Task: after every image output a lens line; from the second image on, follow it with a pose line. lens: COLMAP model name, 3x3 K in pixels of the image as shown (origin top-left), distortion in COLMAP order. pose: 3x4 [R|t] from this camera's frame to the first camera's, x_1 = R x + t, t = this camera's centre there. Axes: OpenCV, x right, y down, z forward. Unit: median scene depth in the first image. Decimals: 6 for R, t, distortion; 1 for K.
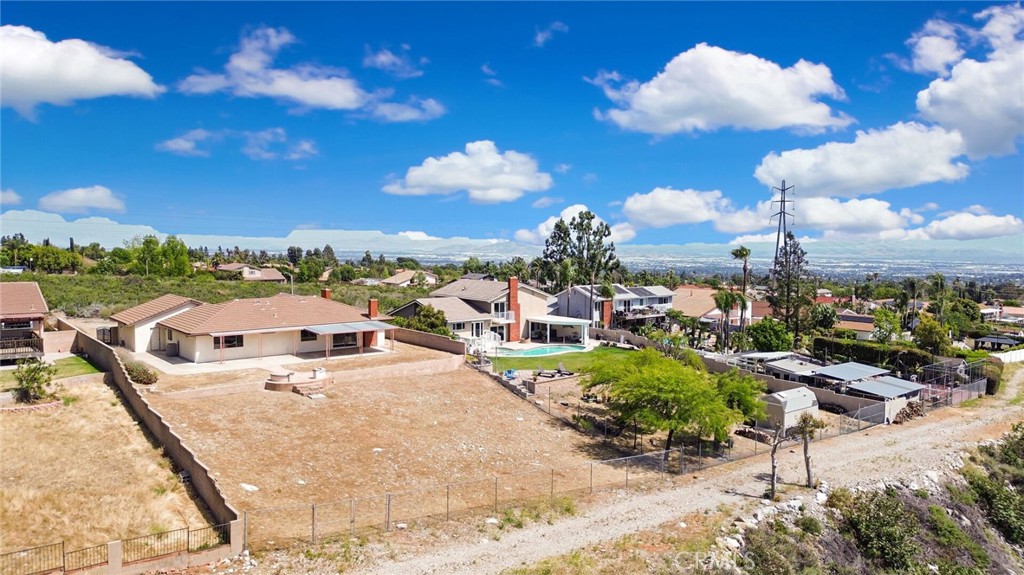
lens RADIAL K [[722.3, 0, 511.4], [0, 722.3, 290.5], [0, 0, 1]] dist [0.089805, -0.100951]
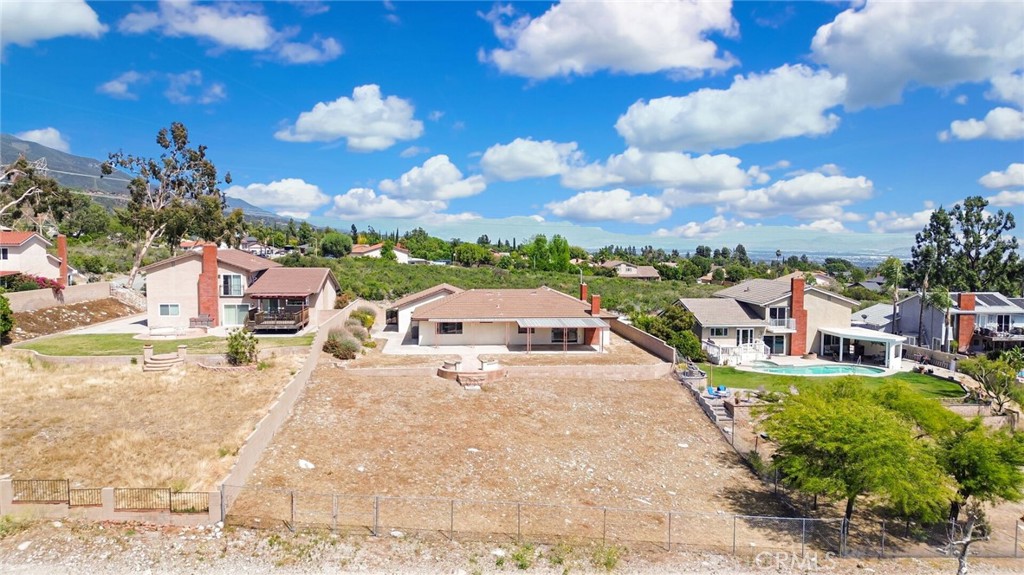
lens RADIAL K [[722.3, 0, 511.4], [0, 722.3, 290.5], [0, 0, 1]] dist [0.089805, -0.100951]
pose [[0.834899, 0.039326, -0.548996, 0.251635], [-0.039945, 0.999143, 0.010824, 0.000585], [0.548952, 0.012893, 0.835755, 0.168057]]
